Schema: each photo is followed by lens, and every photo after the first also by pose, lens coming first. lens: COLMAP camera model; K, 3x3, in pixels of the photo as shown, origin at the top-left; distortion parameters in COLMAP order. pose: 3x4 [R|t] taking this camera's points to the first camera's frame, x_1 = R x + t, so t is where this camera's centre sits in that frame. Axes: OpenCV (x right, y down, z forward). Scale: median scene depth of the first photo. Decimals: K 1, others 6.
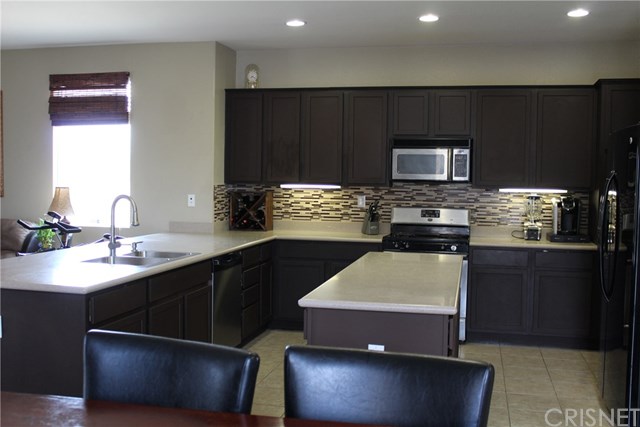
lens RADIAL K [[687.3, 0, 320.0], [0, 687.3, 213.5], [0, 0, 1]] dist [-0.121574, 0.148151]
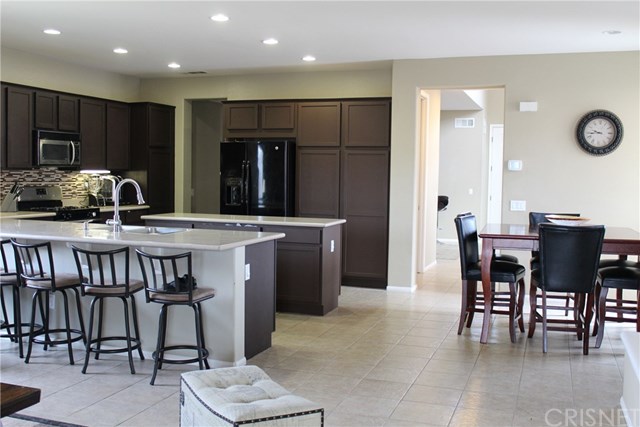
lens RADIAL K [[687.3, 0, 320.0], [0, 687.3, 213.5], [0, 0, 1]] dist [-0.121574, 0.148151]
pose [[0.129618, -0.073343, 0.988848, -1.043121], [0.029610, 0.997102, 0.070074, -0.032323], [-0.991122, 0.020197, 0.131414, 0.336842]]
